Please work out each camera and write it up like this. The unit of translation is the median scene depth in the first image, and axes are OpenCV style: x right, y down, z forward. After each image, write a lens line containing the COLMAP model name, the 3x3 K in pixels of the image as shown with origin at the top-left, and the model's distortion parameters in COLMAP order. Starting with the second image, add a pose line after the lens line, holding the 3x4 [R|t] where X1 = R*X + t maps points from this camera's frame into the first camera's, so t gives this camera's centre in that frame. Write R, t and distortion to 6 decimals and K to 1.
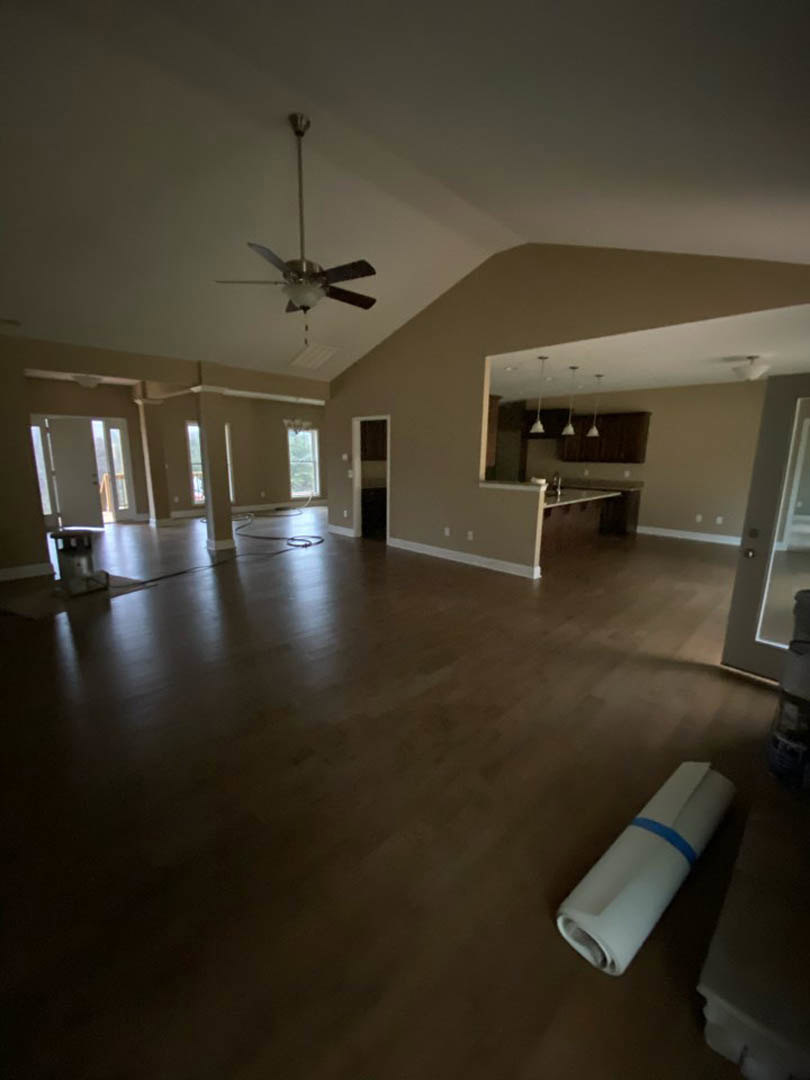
lens RADIAL K [[425.8, 0, 416.8], [0, 425.8, 538.8], [0, 0, 1]] dist [0.001154, -0.000097]
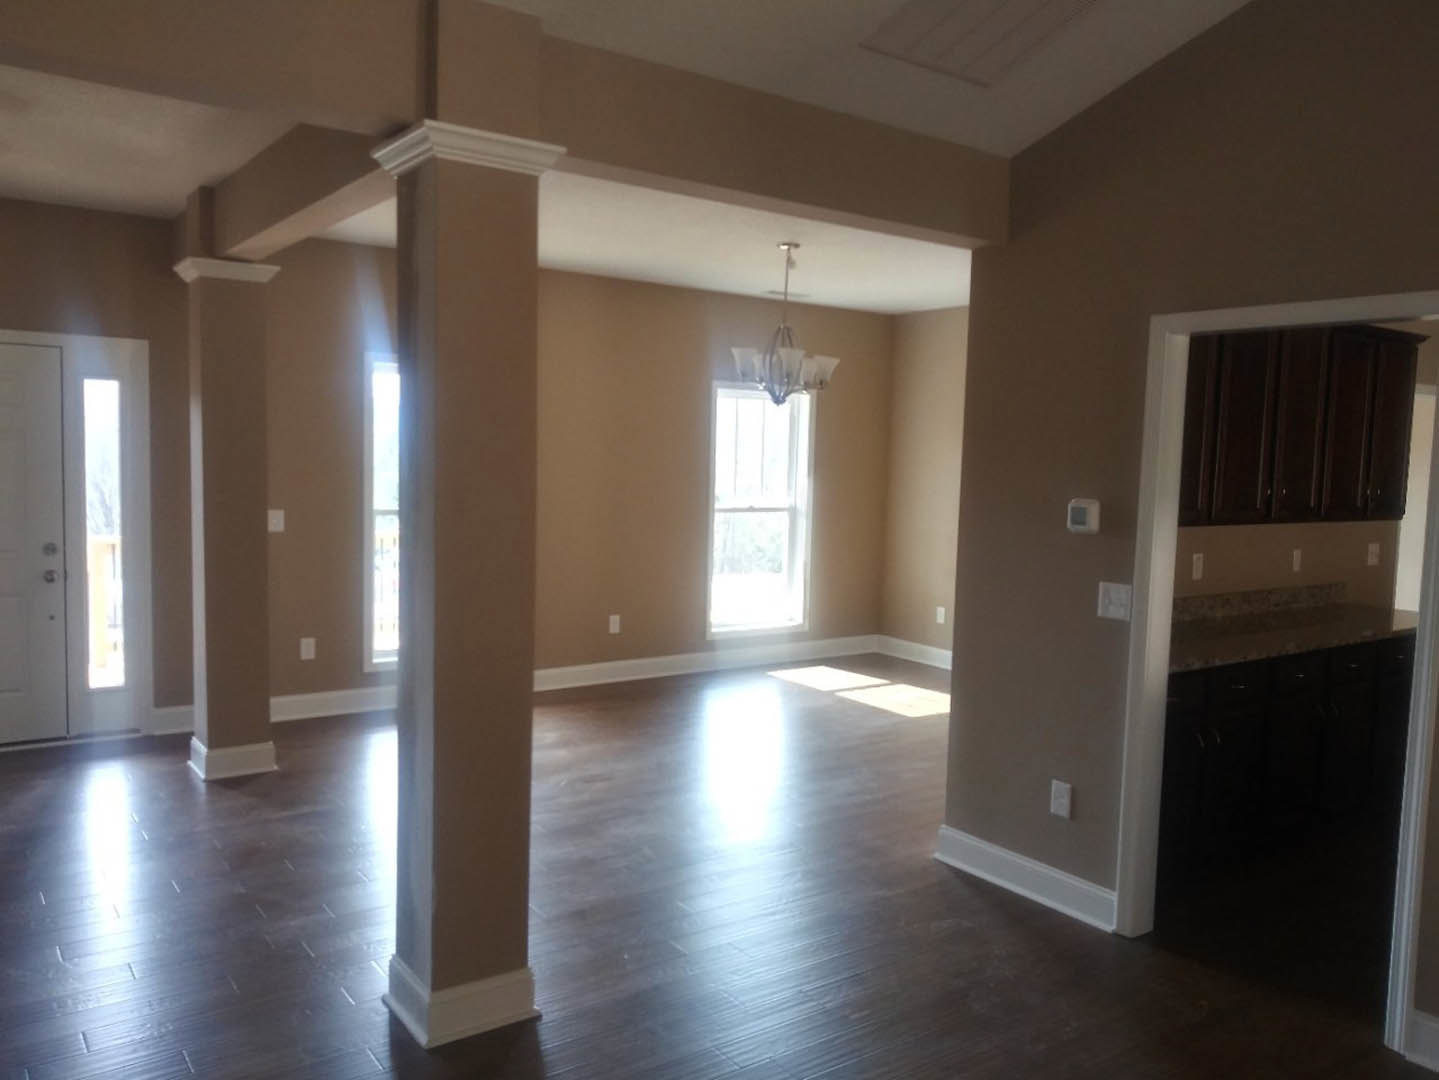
lens RADIAL K [[1131.2, 0, 719.5], [0, 1131.2, 540.0], [0, 0, 1]] dist [0.004564, -0.008607]
pose [[0.980641, 0.026417, -0.194025, -0.224787], [-0.050071, 0.991746, -0.118040, -0.106758], [0.189305, 0.125470, 0.973869, 0.449633]]
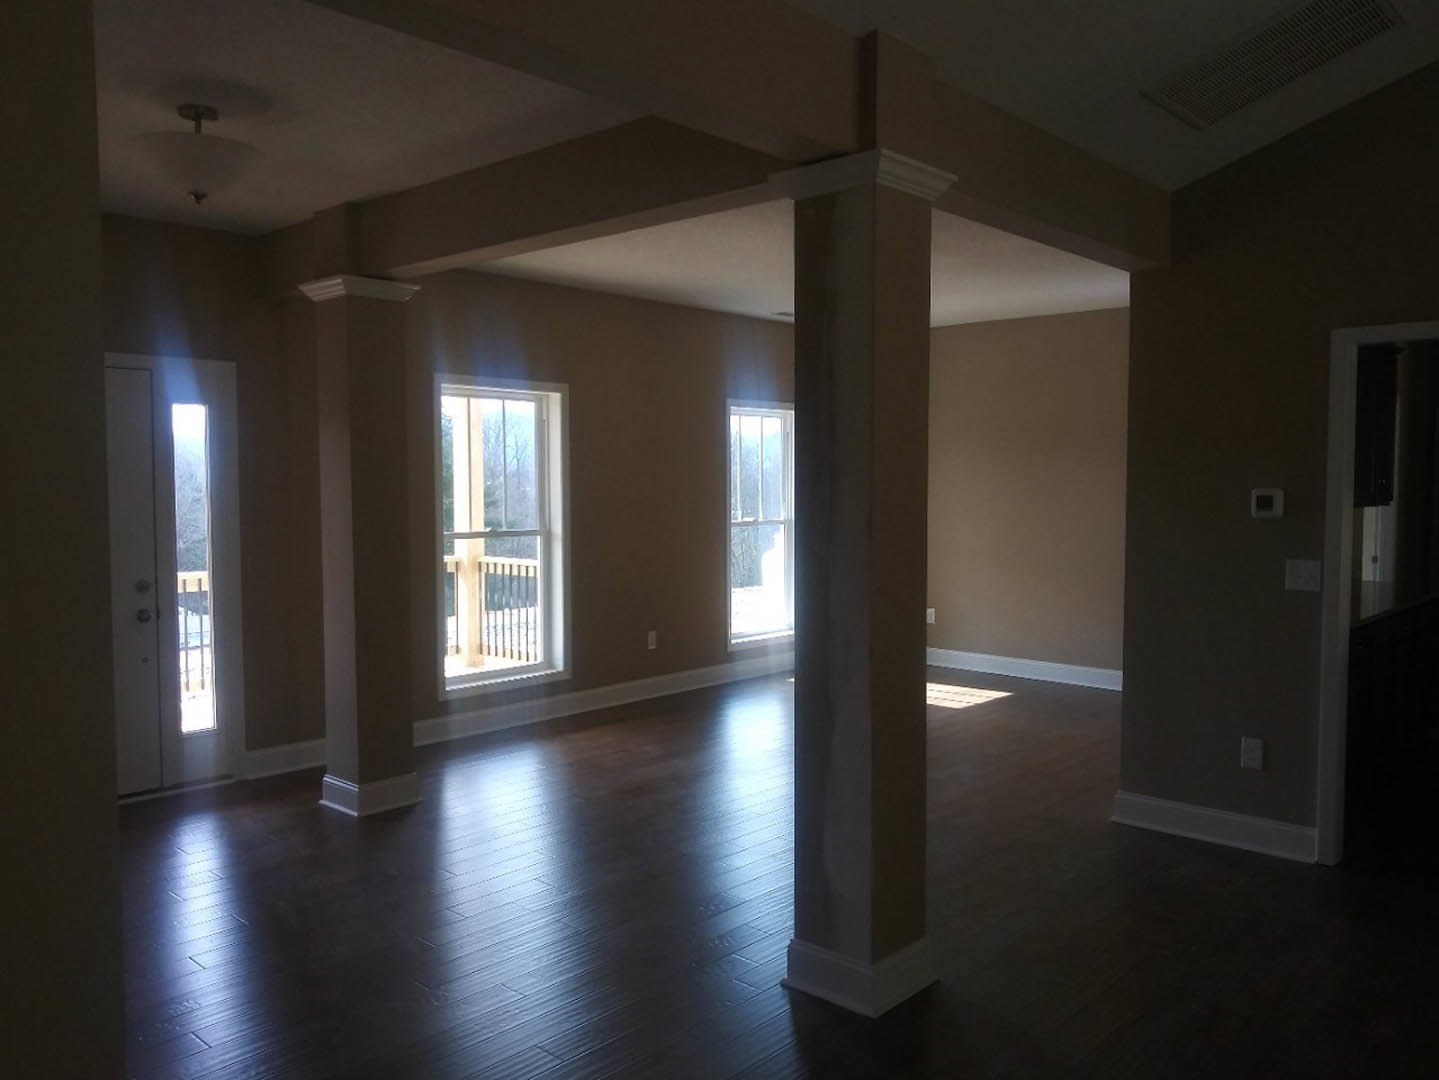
lens RADIAL K [[1131.2, 0, 719.5], [0, 1131.2, 540.0], [0, 0, 1]] dist [0.004564, -0.008607]
pose [[0.999793, -0.018714, 0.007946, -0.450043], [0.019664, 0.989369, -0.144093, -0.088270], [-0.005165, 0.144220, 0.989532, 0.400594]]
